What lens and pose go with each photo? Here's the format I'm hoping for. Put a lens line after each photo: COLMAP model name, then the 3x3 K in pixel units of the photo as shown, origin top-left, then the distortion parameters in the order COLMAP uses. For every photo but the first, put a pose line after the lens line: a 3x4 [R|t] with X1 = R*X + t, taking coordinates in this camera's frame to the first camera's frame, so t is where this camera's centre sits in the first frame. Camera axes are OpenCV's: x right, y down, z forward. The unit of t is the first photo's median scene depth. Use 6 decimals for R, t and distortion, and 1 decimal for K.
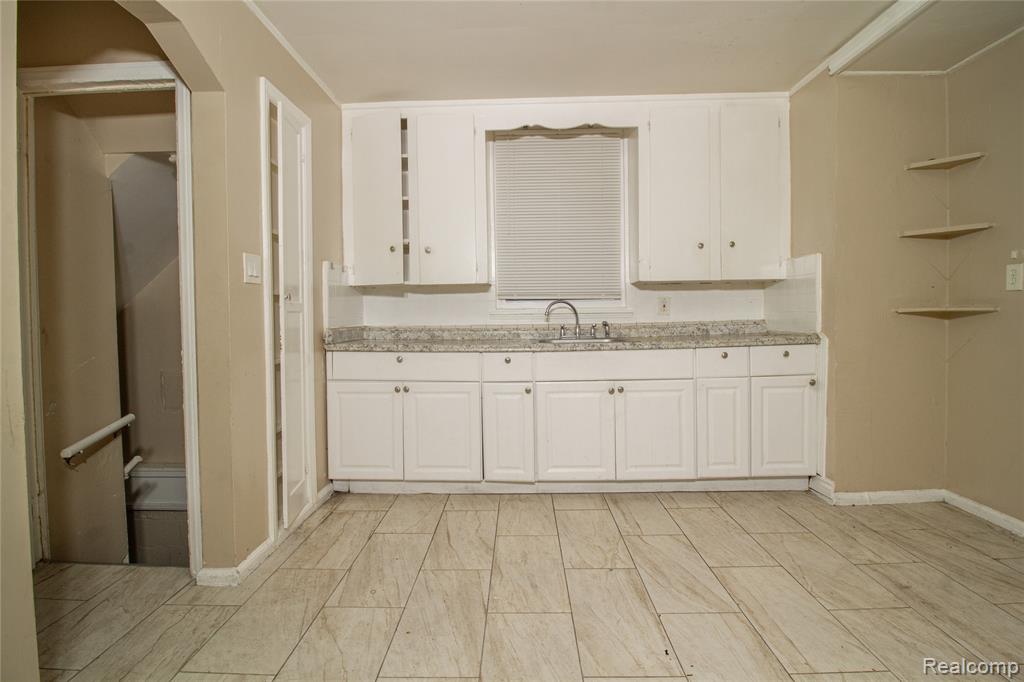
lens RADIAL K [[476.3, 0, 513.4], [0, 476.3, 325.7], [0, 0, 1]] dist [-0.019668, -0.000845]
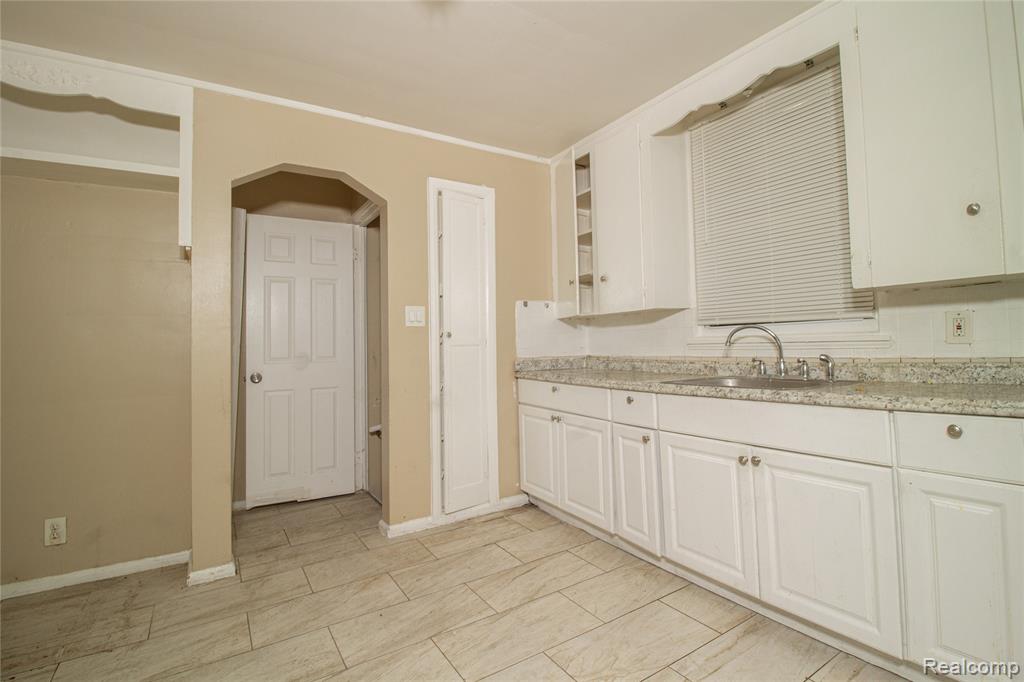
lens RADIAL K [[476.3, 0, 513.4], [0, 476.3, 325.7], [0, 0, 1]] dist [-0.019668, -0.000845]
pose [[0.553162, -0.034092, -0.832376, 0.582119], [-0.002351, 0.999094, -0.042483, -0.023737], [0.833071, 0.025457, 0.552581, 0.346858]]
